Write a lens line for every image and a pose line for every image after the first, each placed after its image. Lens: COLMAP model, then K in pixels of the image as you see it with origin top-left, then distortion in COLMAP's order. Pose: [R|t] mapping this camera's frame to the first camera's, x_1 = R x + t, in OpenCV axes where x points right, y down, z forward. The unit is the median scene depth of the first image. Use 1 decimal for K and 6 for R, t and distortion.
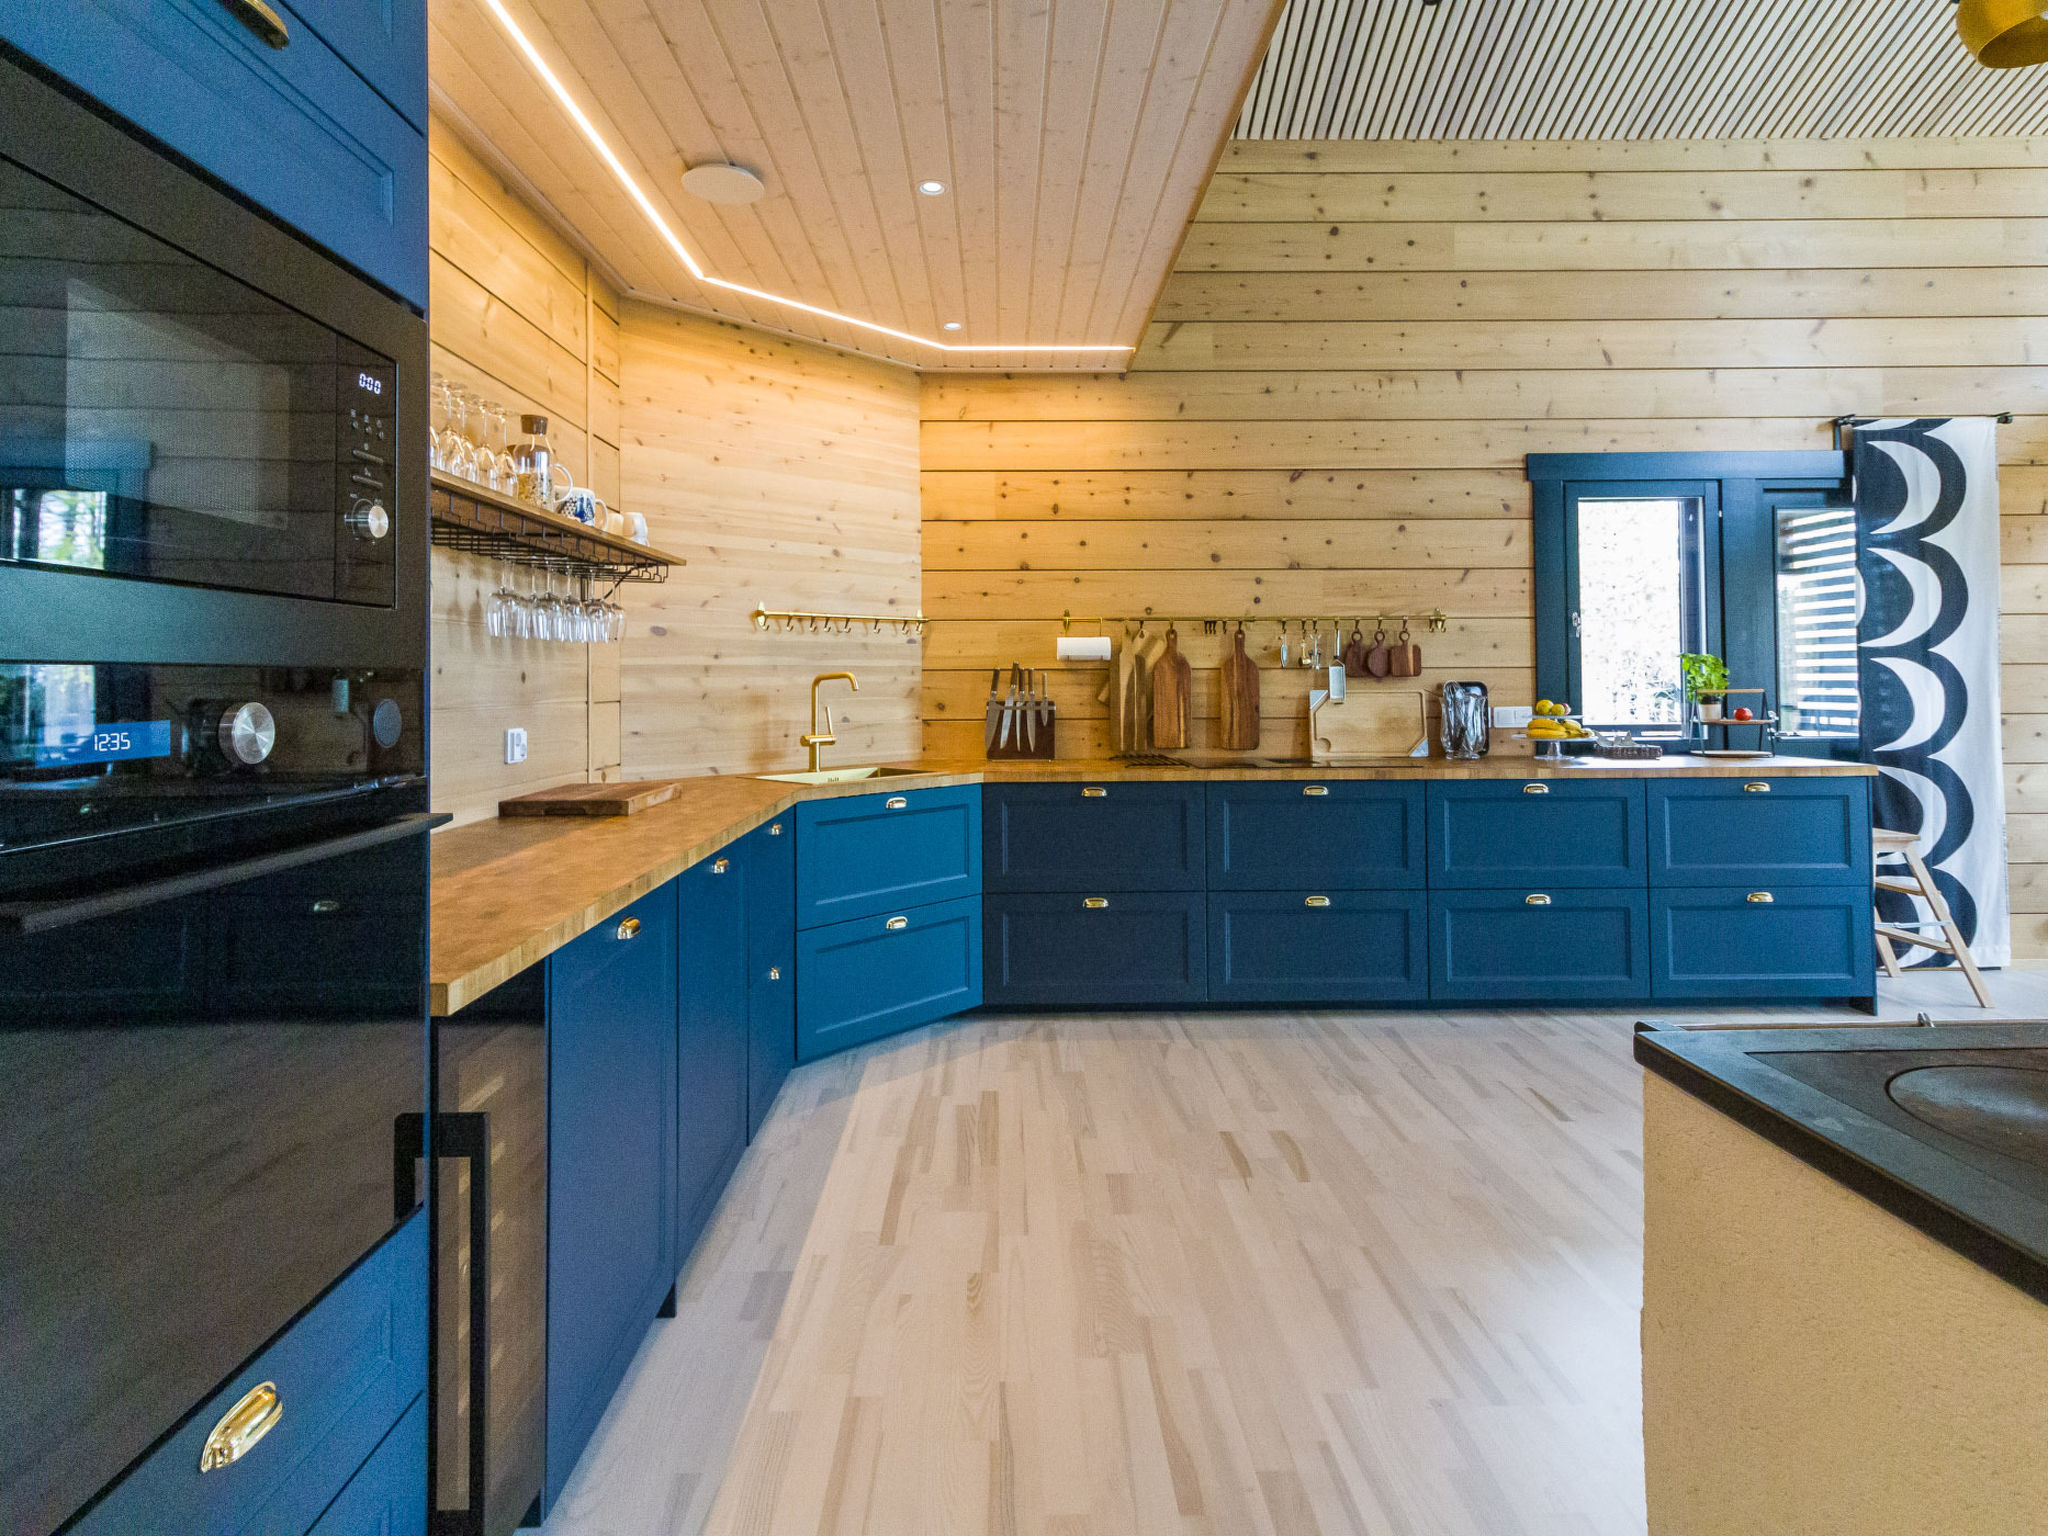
lens RADIAL K [[1073.9, 0, 1036.5], [0, 1073.9, 658.7], [0, 0, 1]] dist [0.001697, 0.000691]
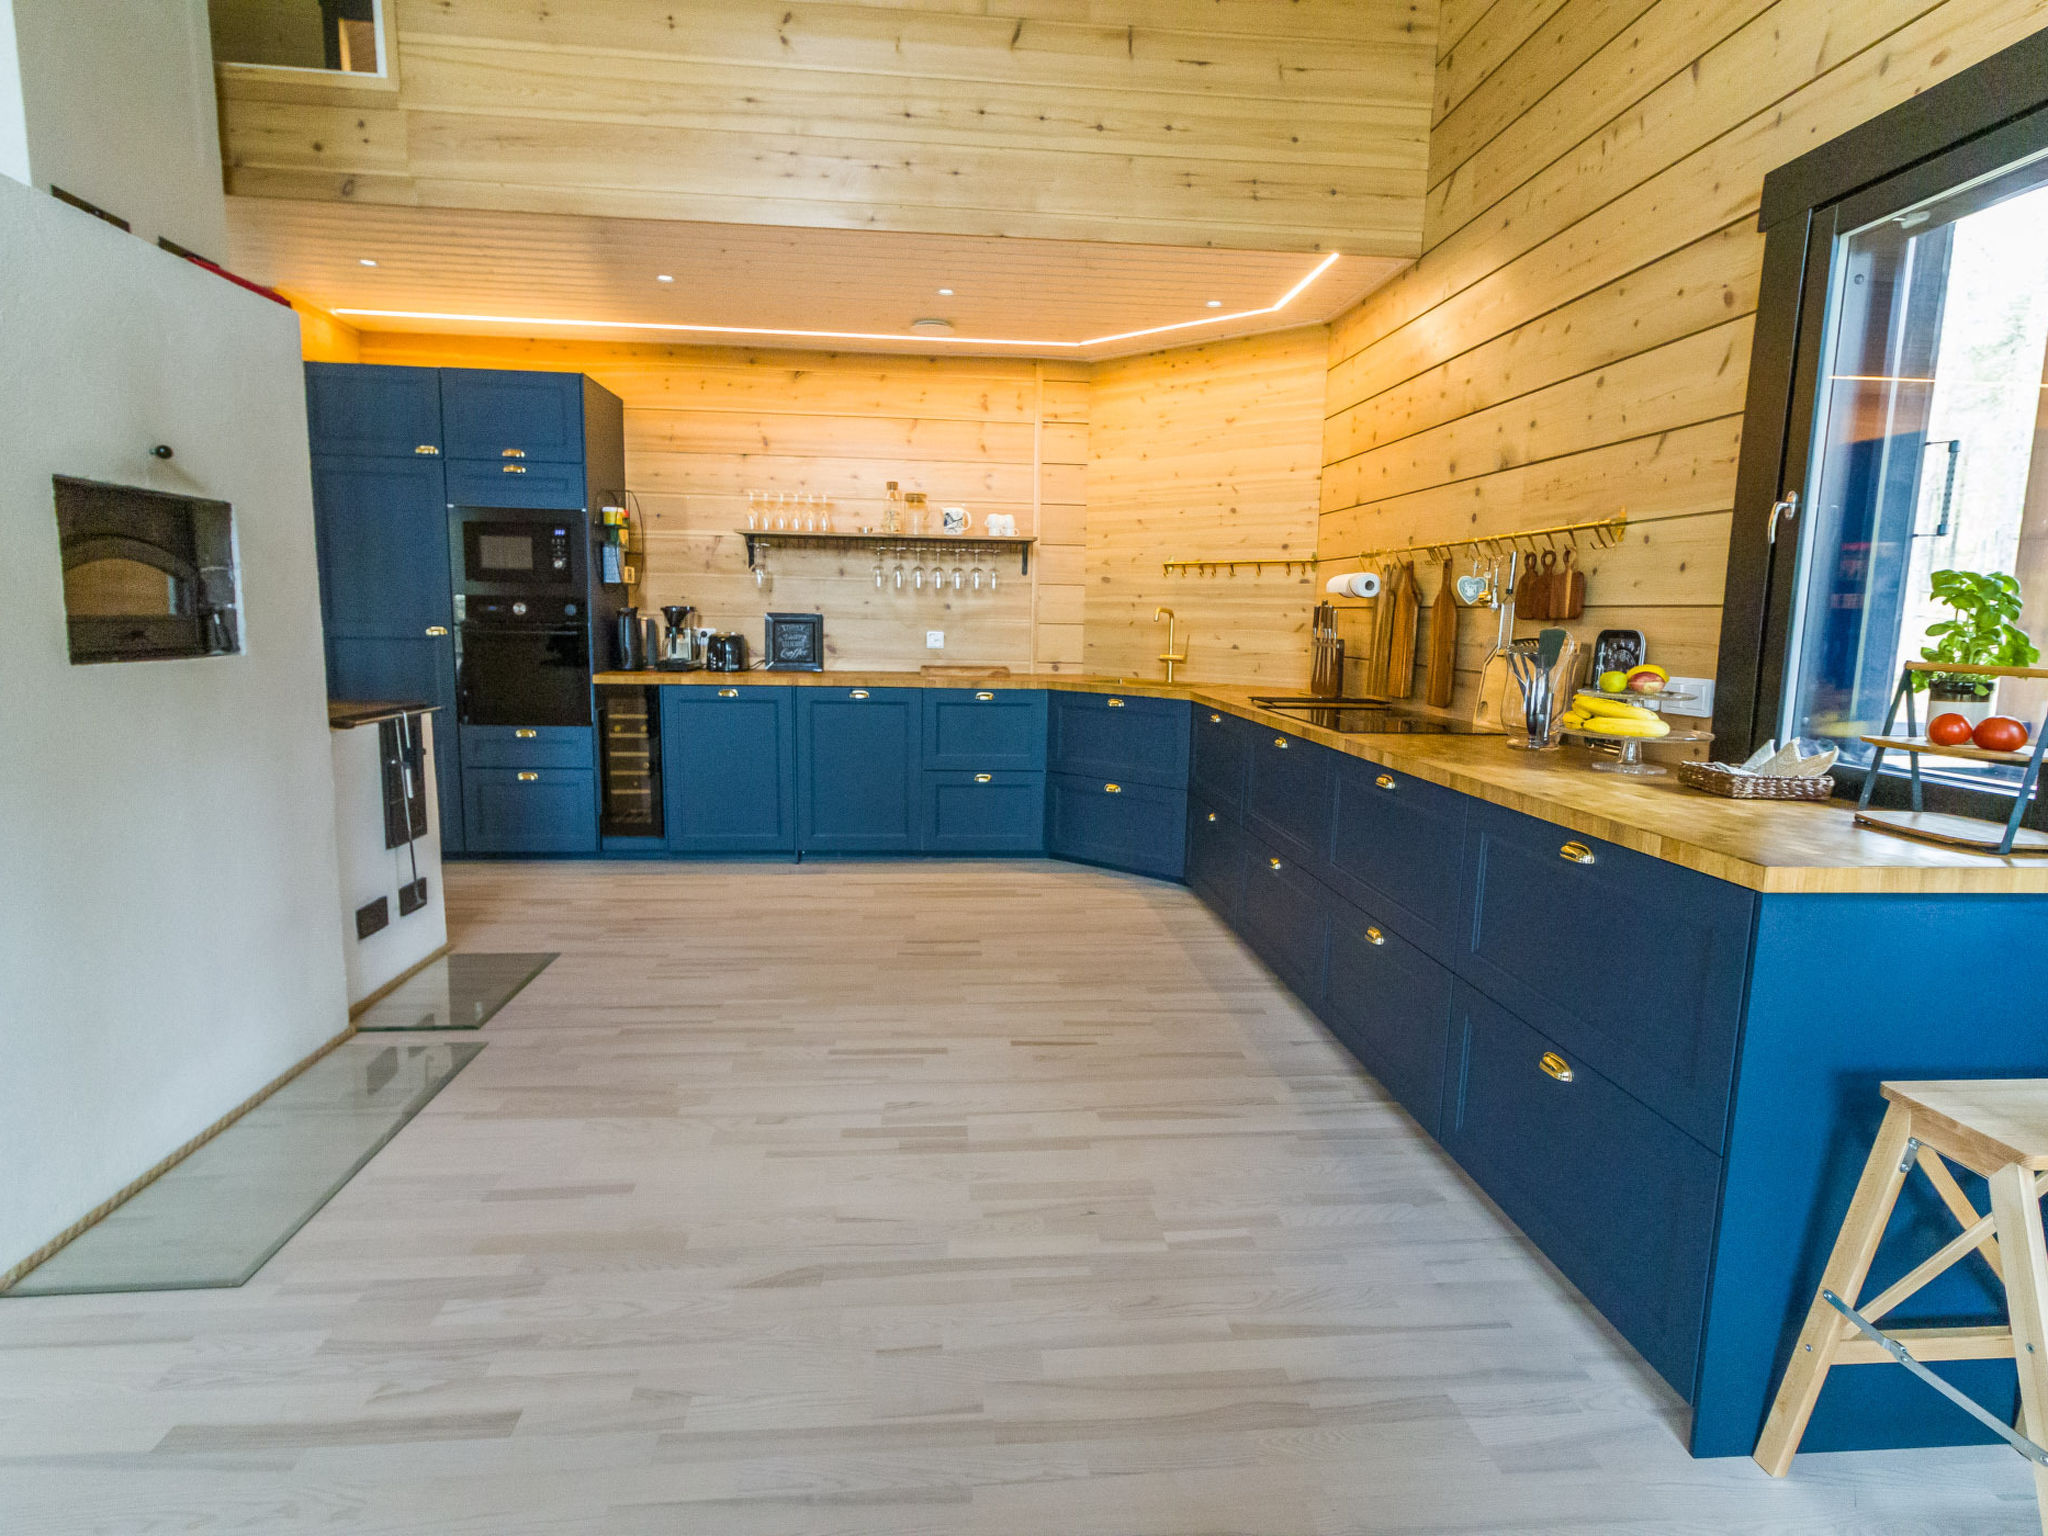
lens RADIAL K [[1073.9, 0, 1023.1], [0, 1073.9, 766.0], [0, 0, 1]] dist [0.001697, 0.000691]
pose [[0.071280, 0.148251, -0.986378, 1.061338], [-0.001940, 0.988912, 0.148491, 0.008784], [0.997454, -0.008671, 0.070777, 0.675560]]
